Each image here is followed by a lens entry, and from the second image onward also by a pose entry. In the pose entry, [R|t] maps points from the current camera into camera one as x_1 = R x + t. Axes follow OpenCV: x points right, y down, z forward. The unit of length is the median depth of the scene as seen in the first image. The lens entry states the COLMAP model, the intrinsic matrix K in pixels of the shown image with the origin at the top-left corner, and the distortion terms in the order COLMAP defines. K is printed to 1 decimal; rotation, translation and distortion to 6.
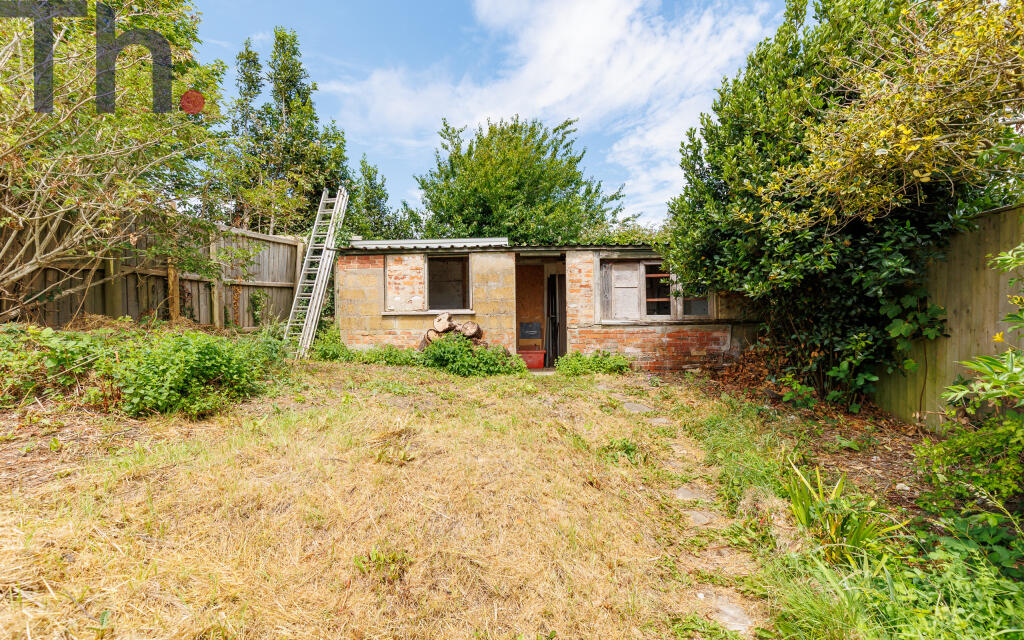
lens RADIAL K [[468.9, 0, 510.8], [0, 468.9, 322.1], [0, 0, 1]] dist [0.002778, 0.000158]
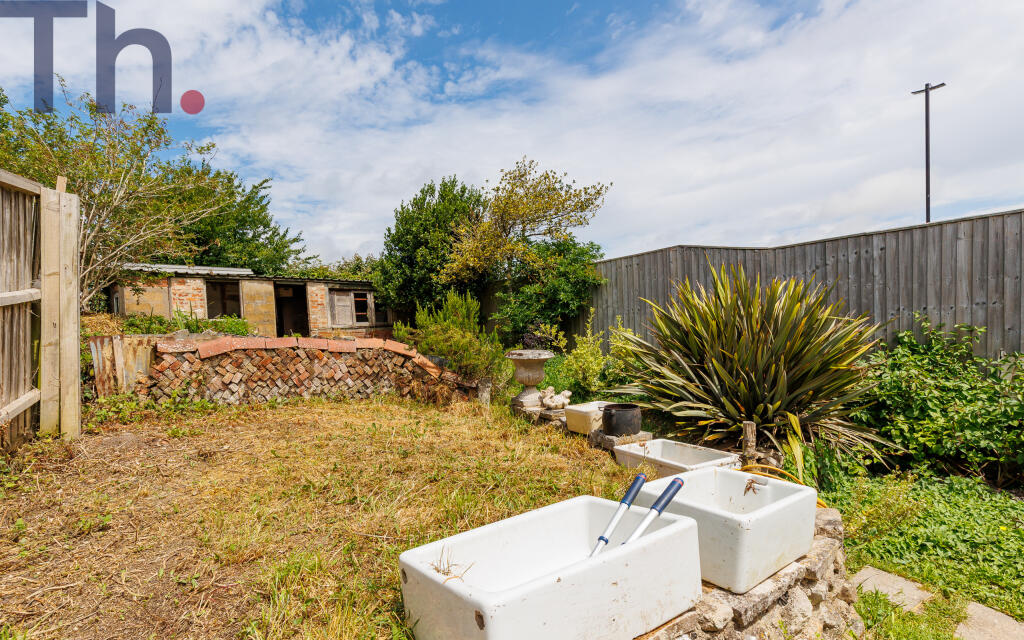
lens RADIAL K [[468.9, 0, 512.2], [0, 468.9, 319.3], [0, 0, 1]] dist [0.002778, 0.000158]
pose [[0.678053, -0.000503, 0.735013, -0.579869], [0.047108, 0.997973, -0.042775, 0.074002], [-0.733502, 0.063629, 0.676703, -0.572807]]
